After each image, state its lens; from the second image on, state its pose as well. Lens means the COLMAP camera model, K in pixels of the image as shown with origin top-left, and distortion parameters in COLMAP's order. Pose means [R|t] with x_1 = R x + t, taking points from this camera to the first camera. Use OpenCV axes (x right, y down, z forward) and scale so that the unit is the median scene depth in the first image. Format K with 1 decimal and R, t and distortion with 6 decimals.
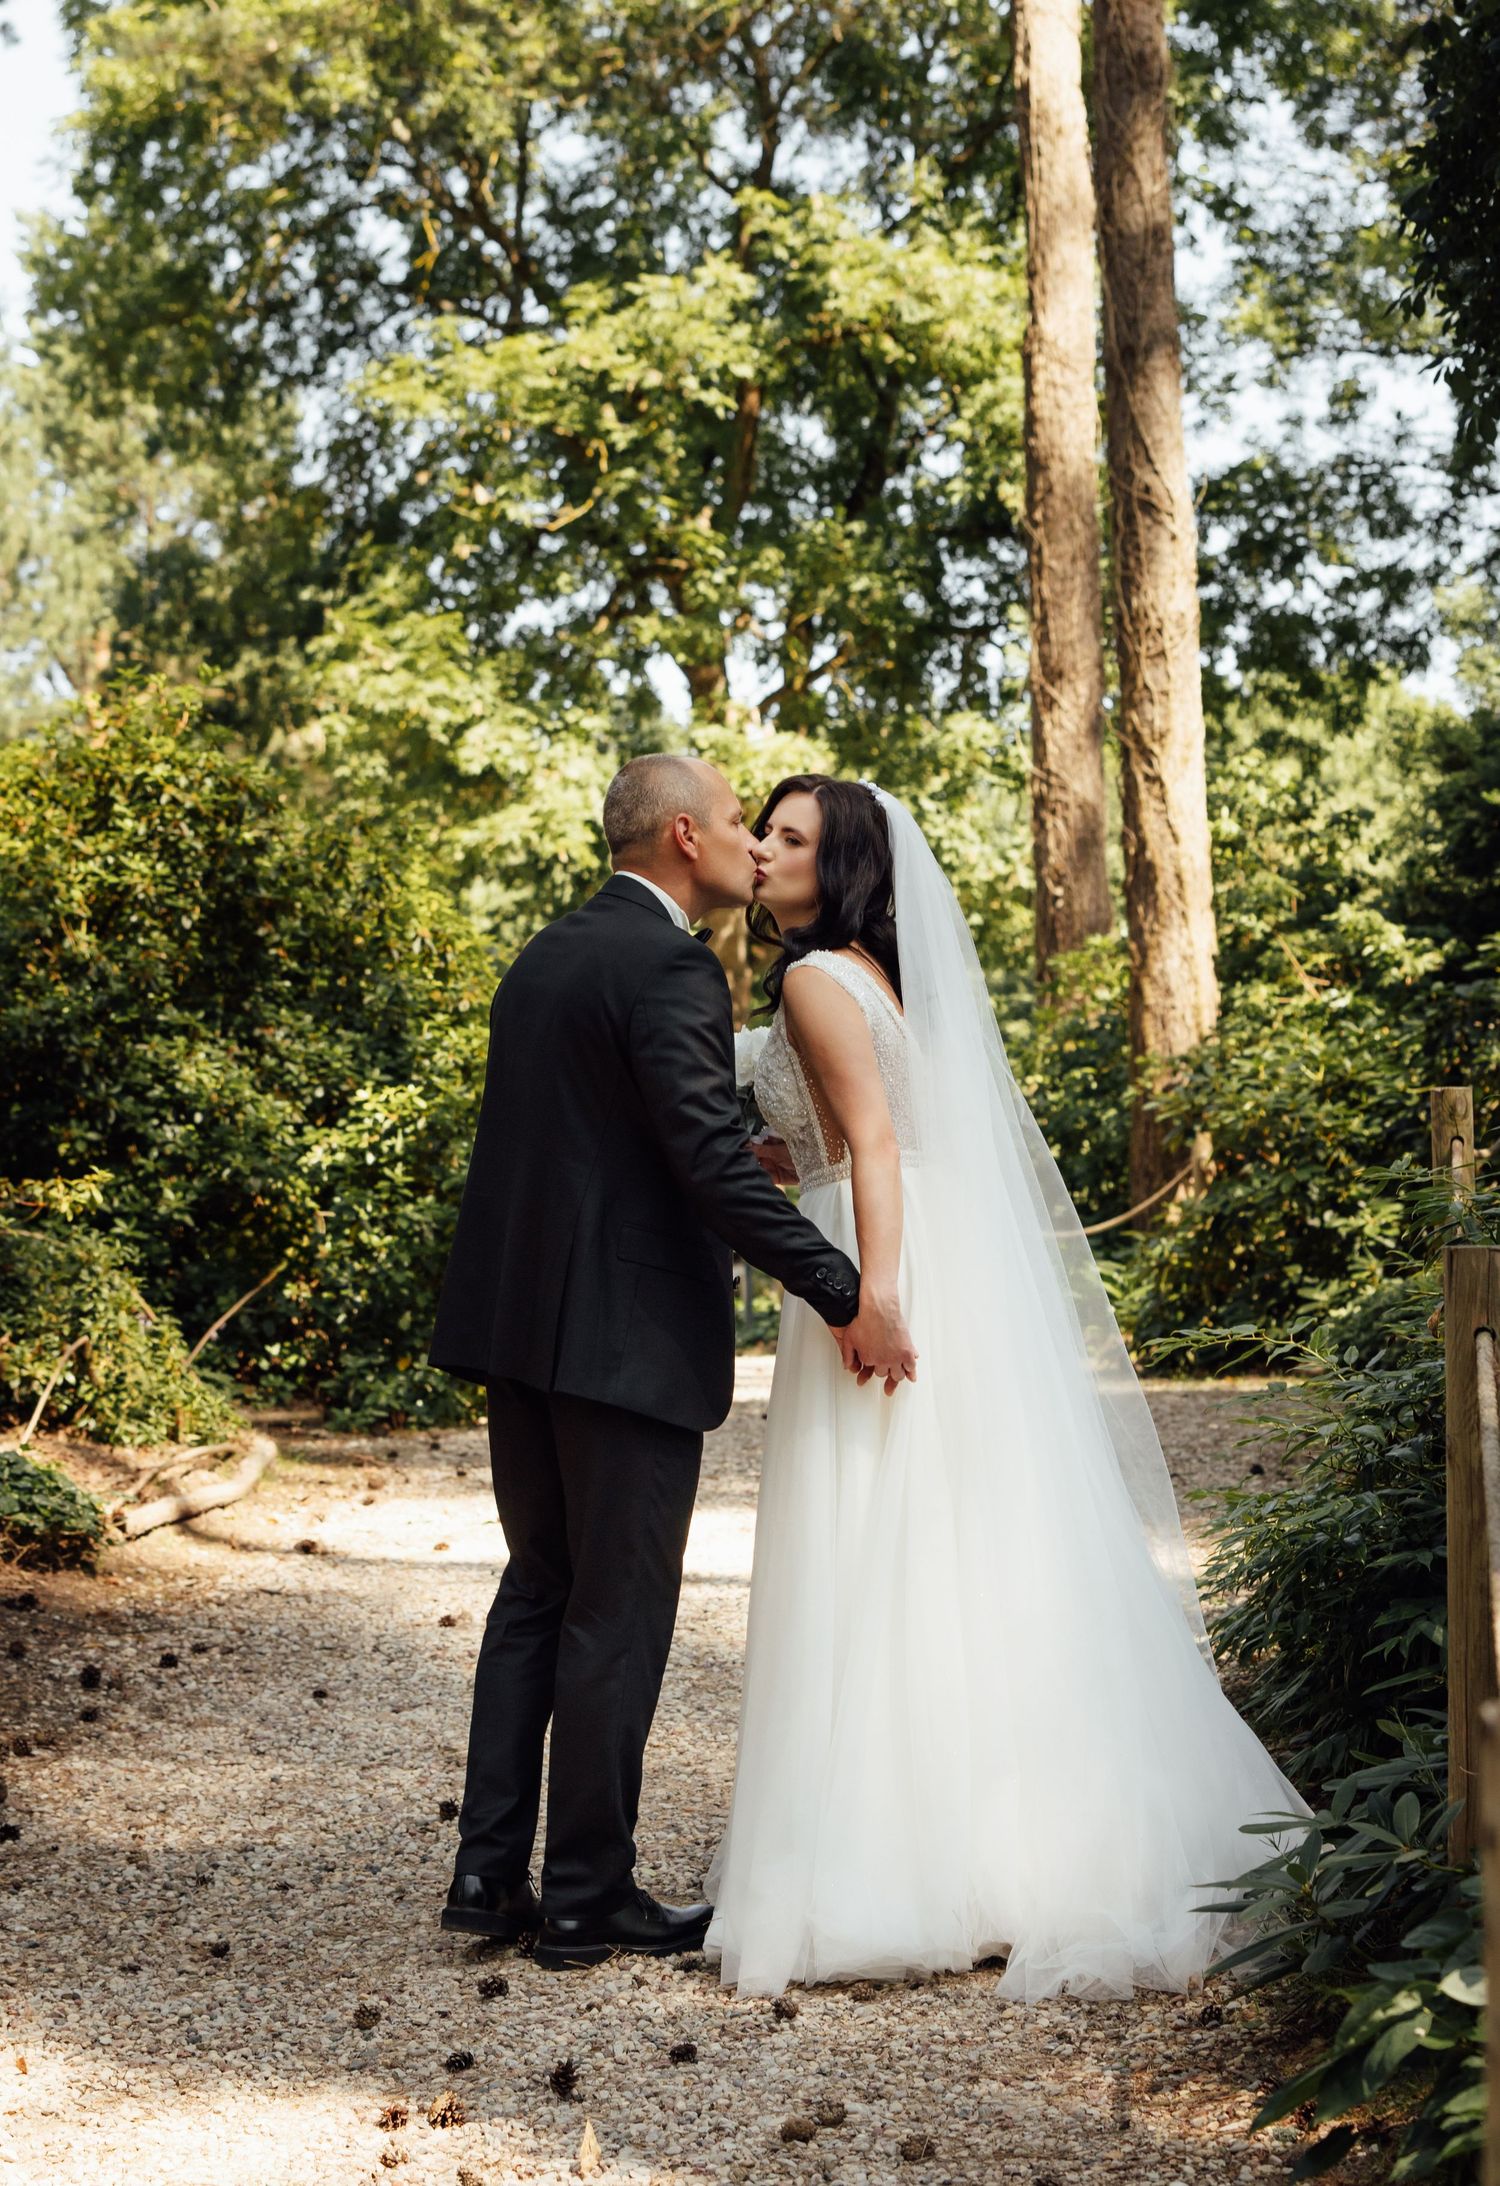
lens RADIAL K [[3222.5, 0, 750.0], [0, 3222.5, 1093.0], [0, 0, 1]] dist [-0.003685, -0.014746]
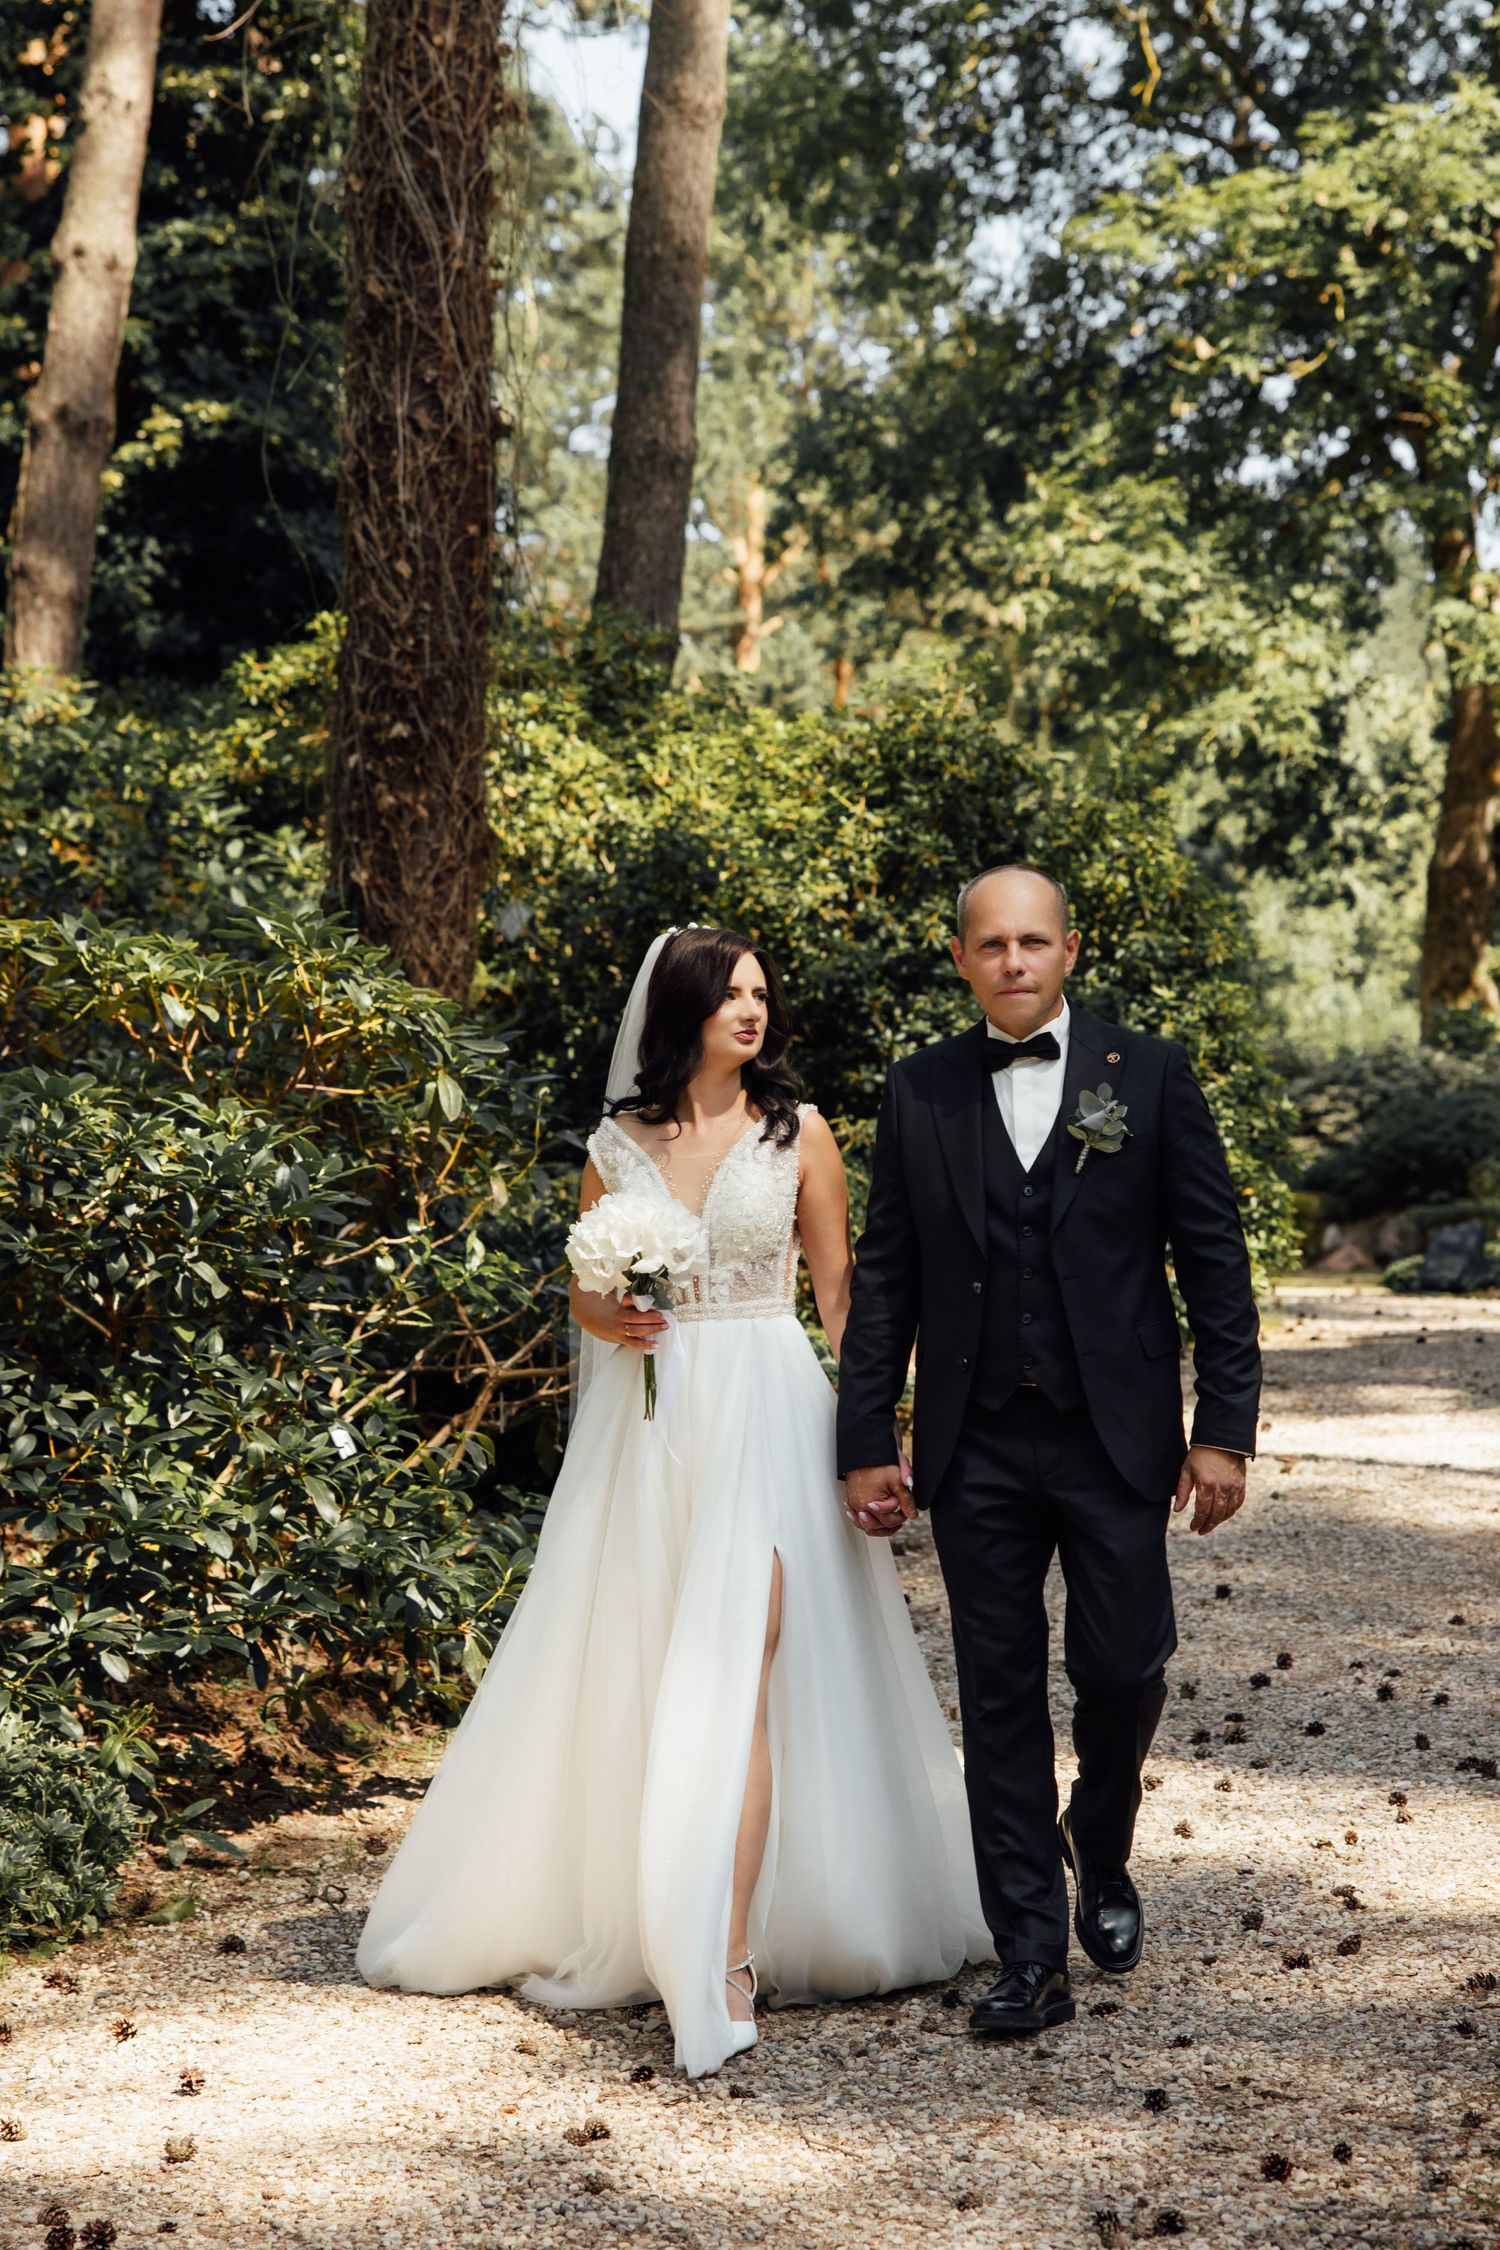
lens RADIAL K [[4348.8, 0, 750.0], [0, 4348.8, 1125.0], [0, 0, 1]] dist [-0.052561, -0.109239]
pose [[0.984617, 0.018603, -0.173734, 0.006539], [-0.012568, 0.999281, 0.035773, -0.010631], [0.174275, -0.033039, 0.984143, -0.219753]]
